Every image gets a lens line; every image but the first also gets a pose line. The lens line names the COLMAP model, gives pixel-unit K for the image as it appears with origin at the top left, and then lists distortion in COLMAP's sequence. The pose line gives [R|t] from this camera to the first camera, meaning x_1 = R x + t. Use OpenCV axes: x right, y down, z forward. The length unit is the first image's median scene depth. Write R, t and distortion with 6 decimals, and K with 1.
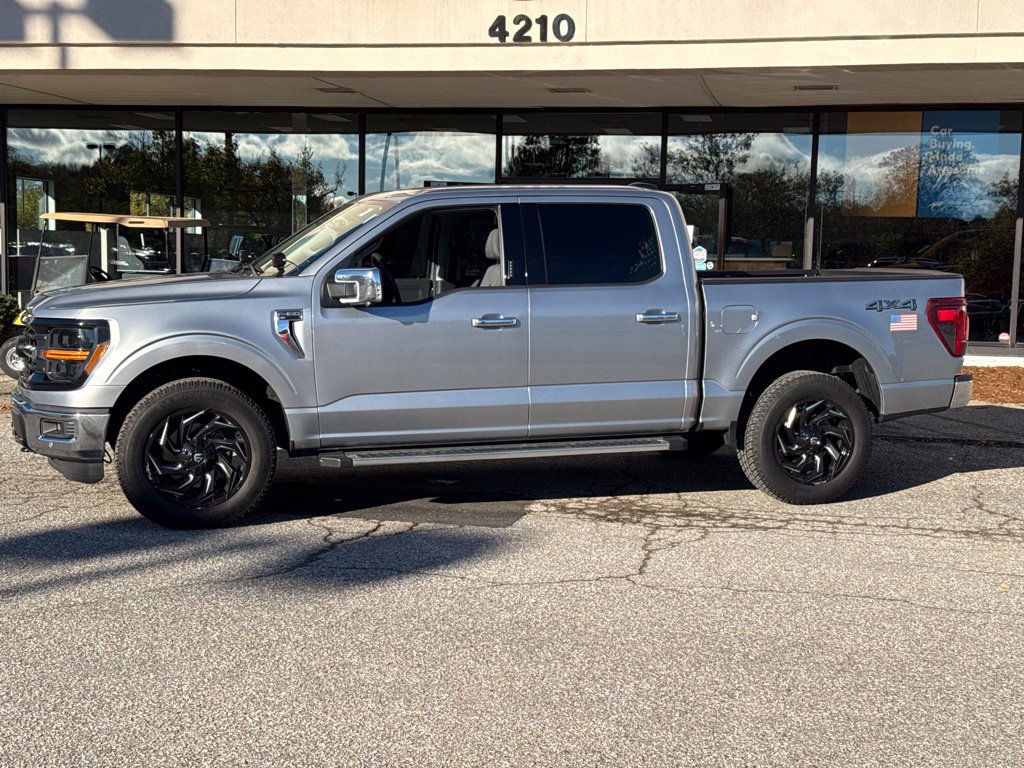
lens RADIAL K [[1402.3, 0, 512.0], [0, 1402.3, 384.0], [0, 0, 1]] dist [0.199335, -0.435604]
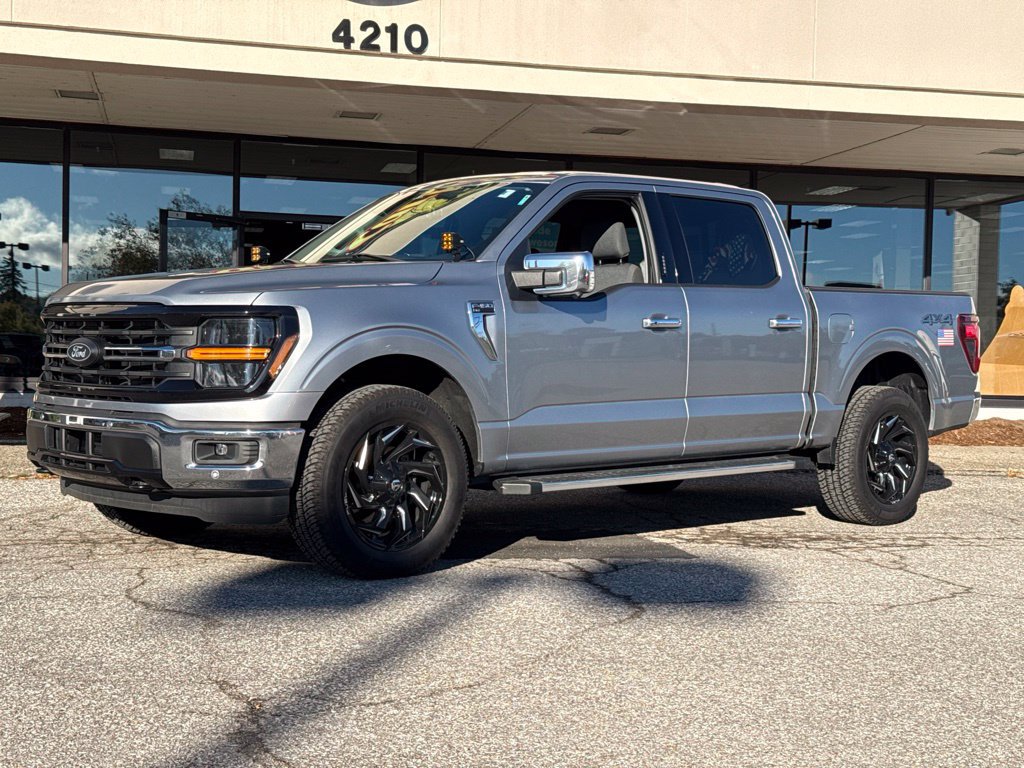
lens RADIAL K [[1401.1, 0, 506.5], [0, 1401.1, 382.2], [0, 0, 1]] dist [0.203827, -0.450722]
pose [[0.909184, -0.005173, 0.416362, -0.429380], [0.032481, 0.997757, -0.058528, 0.037435], [-0.415126, 0.066737, 0.907313, 0.233078]]
